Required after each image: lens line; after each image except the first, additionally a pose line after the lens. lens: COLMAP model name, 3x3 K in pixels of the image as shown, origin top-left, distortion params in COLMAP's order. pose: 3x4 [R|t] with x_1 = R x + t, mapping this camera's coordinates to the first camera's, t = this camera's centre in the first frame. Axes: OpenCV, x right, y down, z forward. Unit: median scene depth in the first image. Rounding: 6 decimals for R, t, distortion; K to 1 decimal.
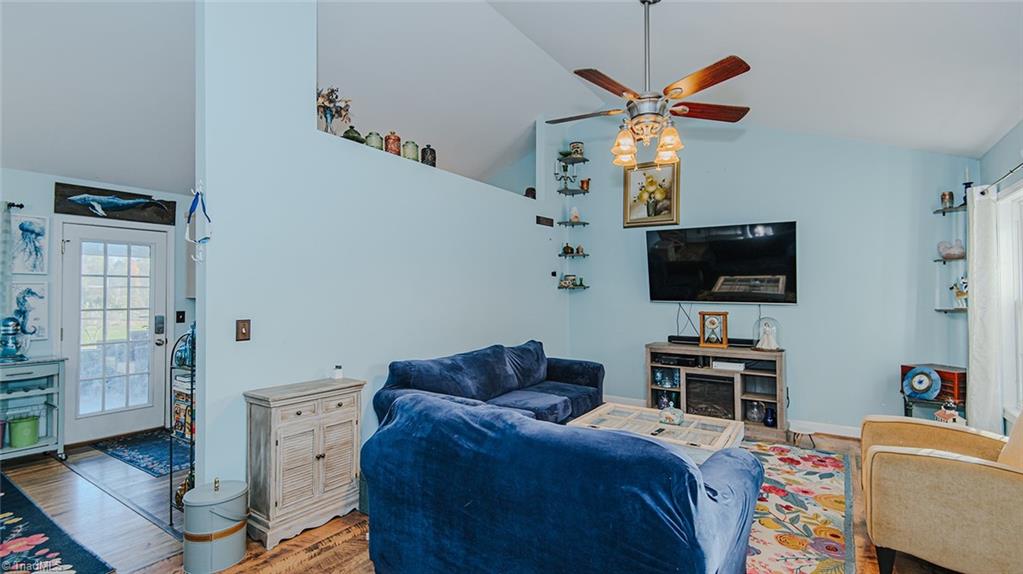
lens RADIAL K [[467.9, 0, 508.7], [0, 467.9, 287.2], [0, 0, 1]] dist [0.008066, -0.002333]
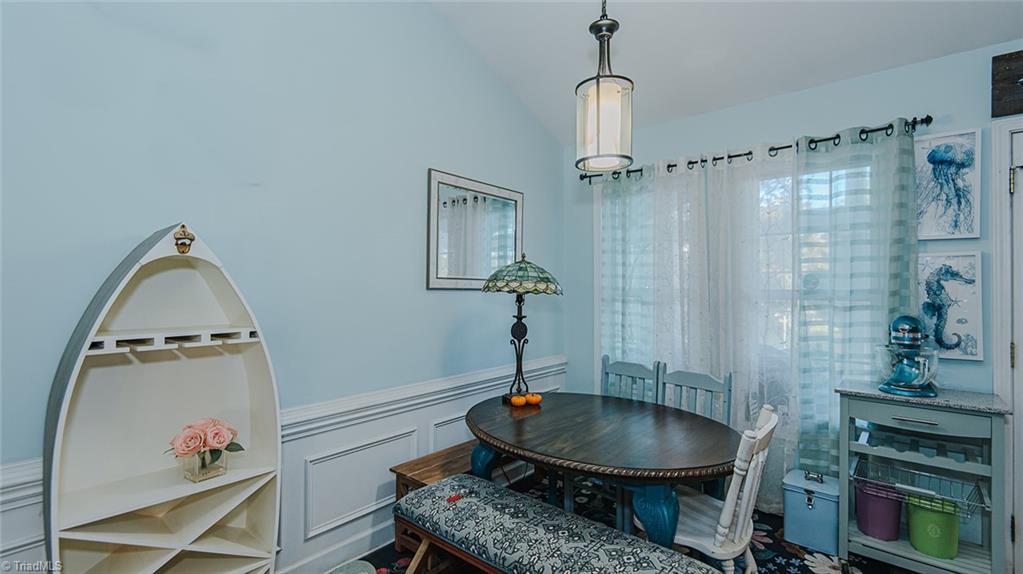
lens RADIAL K [[467.9, 0, 508.7], [0, 467.9, 280.9], [0, 0, 1]] dist [0.008066, -0.002333]
pose [[-0.099844, -0.003719, -0.994996, -0.178948], [0.013650, 0.999894, -0.005107, 0.007216], [0.994909, -0.014091, -0.099783, 0.233250]]
